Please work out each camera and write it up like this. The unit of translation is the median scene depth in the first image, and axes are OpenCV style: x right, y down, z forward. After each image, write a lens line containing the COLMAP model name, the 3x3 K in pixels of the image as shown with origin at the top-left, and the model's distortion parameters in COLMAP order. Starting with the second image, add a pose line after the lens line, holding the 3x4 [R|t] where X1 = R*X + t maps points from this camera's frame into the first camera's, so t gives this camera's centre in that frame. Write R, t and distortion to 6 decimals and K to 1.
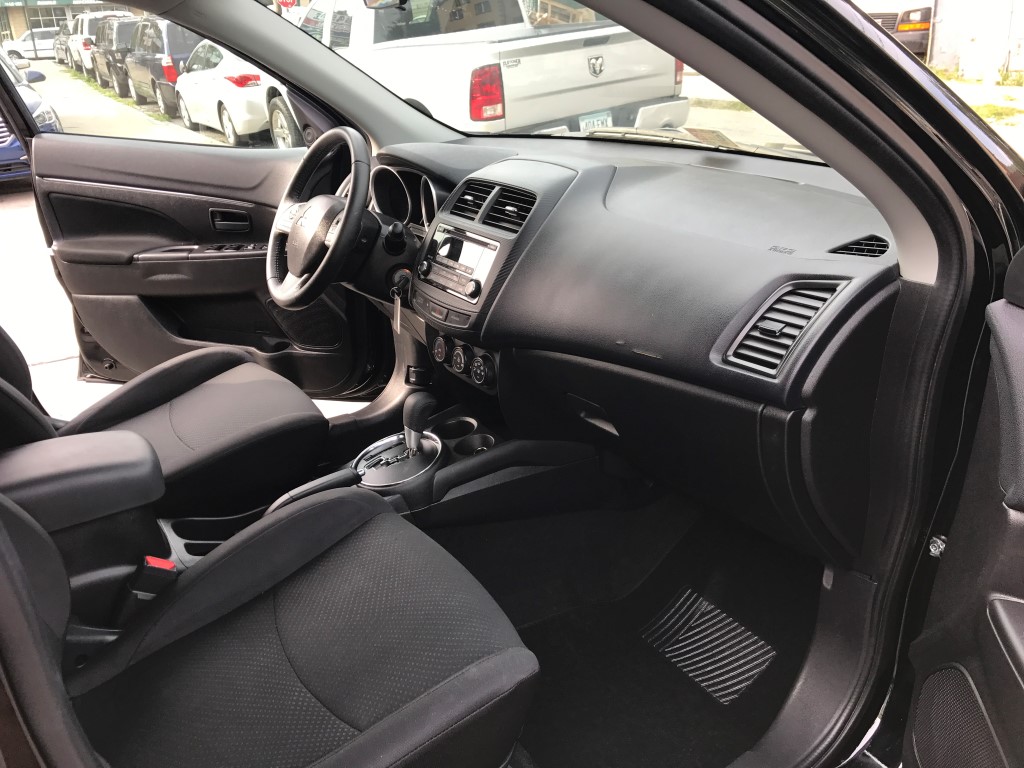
lens RADIAL K [[841.4, 0, 513.5], [0, 841.4, 382.3], [0, 0, 1]] dist [0.006079, -0.010772]
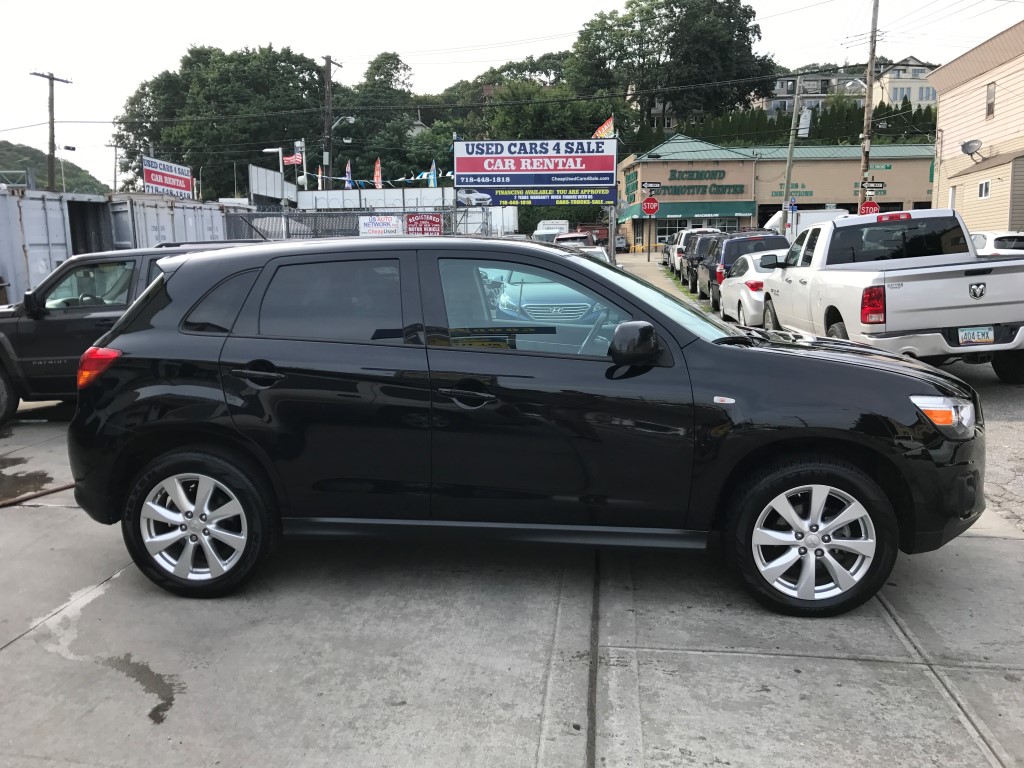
lens RADIAL K [[841.4, 0, 510.2], [0, 841.4, 389.9], [0, 0, 1]] dist [0.006079, -0.010772]
pose [[0.787185, 0.125224, -0.603870, 0.229620], [-0.252181, 0.958924, -0.129885, 0.075481], [0.562801, 0.254528, 0.786429, -0.245361]]
